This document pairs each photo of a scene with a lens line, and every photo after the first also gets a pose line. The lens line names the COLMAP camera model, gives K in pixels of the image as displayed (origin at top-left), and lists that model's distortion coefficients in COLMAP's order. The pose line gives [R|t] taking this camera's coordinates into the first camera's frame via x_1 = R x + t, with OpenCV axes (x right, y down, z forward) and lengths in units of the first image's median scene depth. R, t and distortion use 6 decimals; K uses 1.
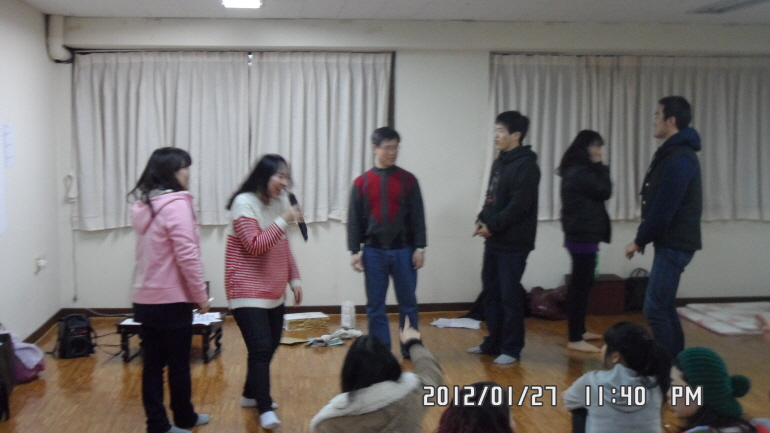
lens RADIAL K [[1049.2, 0, 388.8], [0, 1049.2, 213.4], [0, 0, 1]] dist [0.082847, 0.000000]
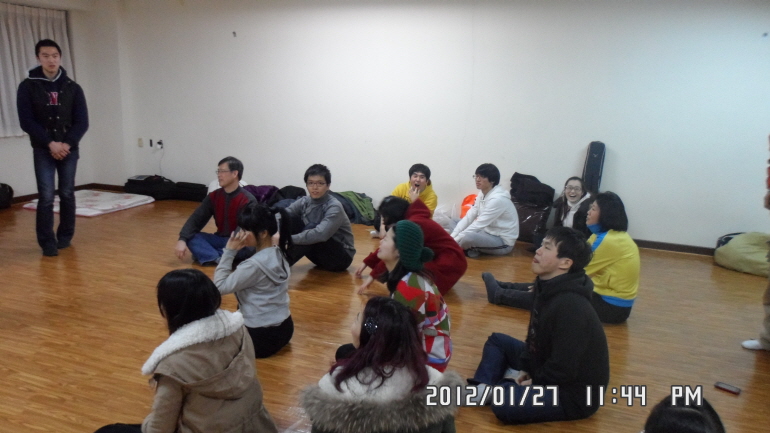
lens RADIAL K [[621.2, 0, 388.9], [0, 621.2, 216.8], [0, 0, 1]] dist [0.007418, 0.008112]
pose [[0.483451, -0.176901, 0.857311, -0.177704], [0.039382, 0.982771, 0.180581, -0.016211], [-0.874485, -0.053539, 0.482088, 0.245078]]
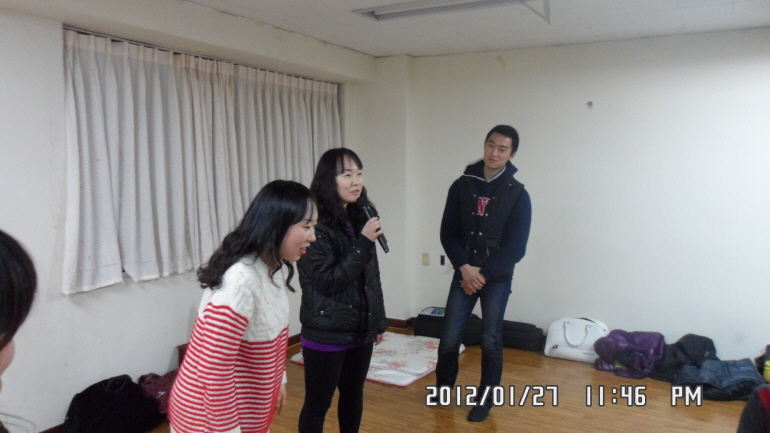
lens RADIAL K [[621.2, 0, 385.1], [0, 621.2, 214.6], [0, 0, 1]] dist [0.007418, 0.008112]
pose [[0.620742, -0.065120, 0.781306, -0.080538], [0.057843, 0.997633, 0.037195, -0.044924], [-0.781878, 0.022105, 0.623039, 0.634083]]
